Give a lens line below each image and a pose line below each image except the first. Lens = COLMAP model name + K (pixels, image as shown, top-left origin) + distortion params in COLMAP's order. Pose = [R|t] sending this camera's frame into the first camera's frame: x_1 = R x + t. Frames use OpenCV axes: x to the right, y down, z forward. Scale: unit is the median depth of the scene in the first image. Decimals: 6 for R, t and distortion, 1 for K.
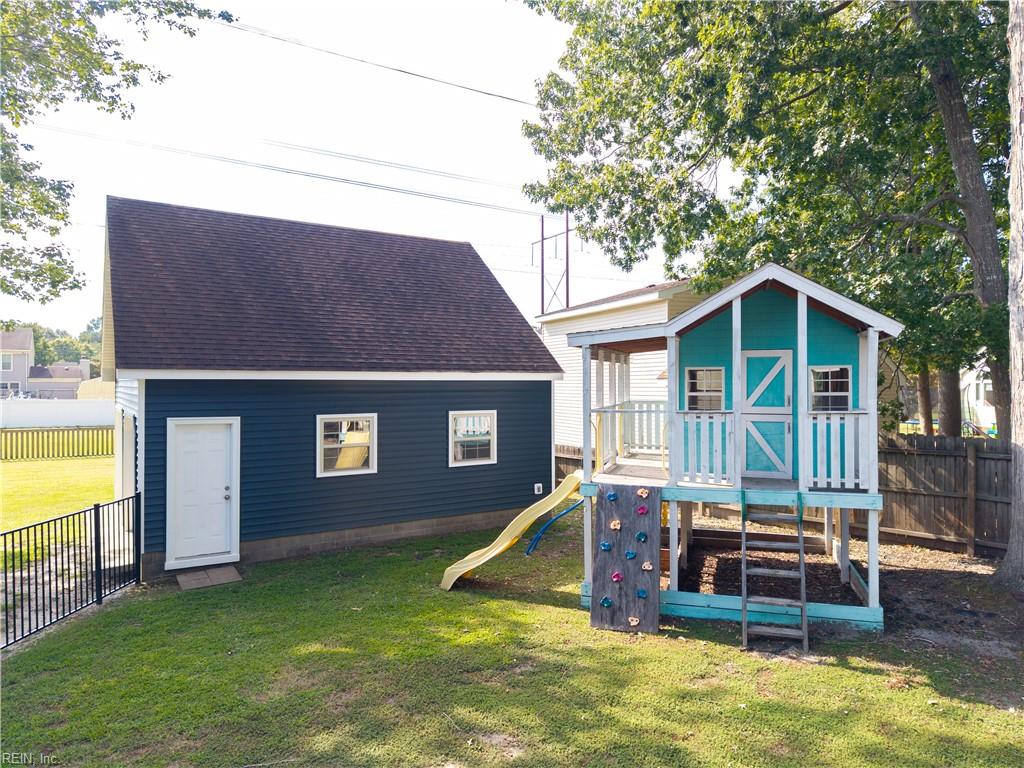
lens RADIAL K [[678.7, 0, 512.0], [0, 678.7, 384.0], [0, 0, 1]] dist [0.084528, -0.100122]
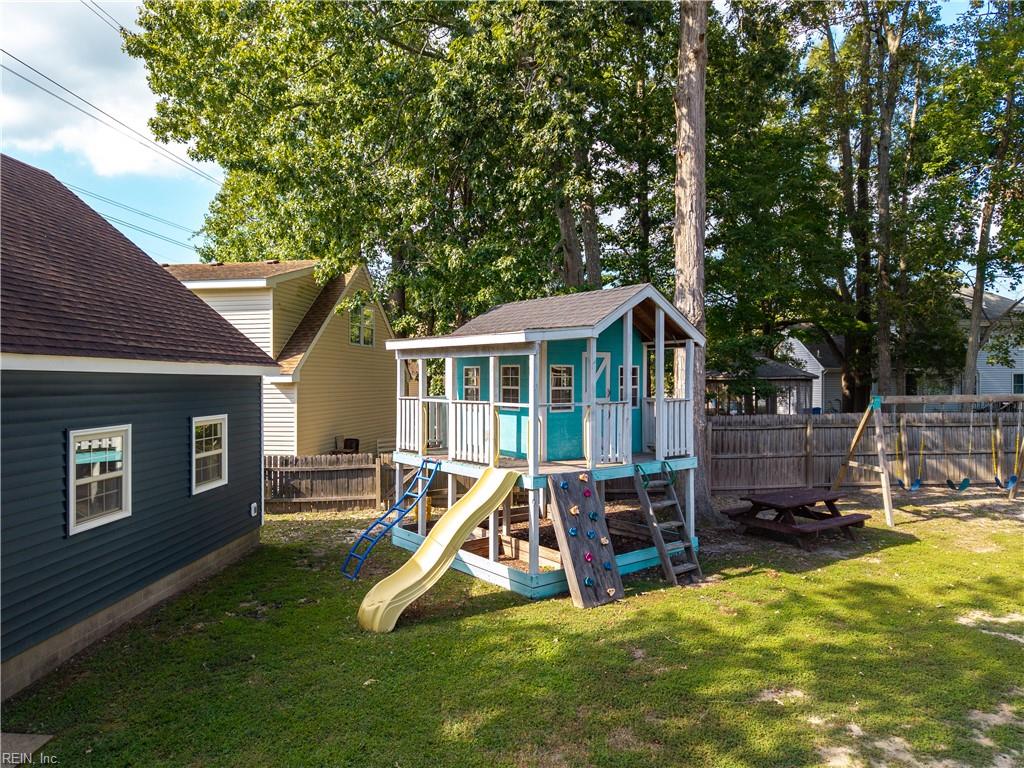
lens RADIAL K [[696.2, 0, 512.0], [0, 696.2, 384.0], [0, 0, 1]] dist [0.040120, -0.047901]
pose [[0.558837, -0.001041, 0.829277, -0.848312], [0.001957, 0.999998, -0.000064, 0.009289], [-0.829275, 0.001659, 0.558838, 0.497851]]
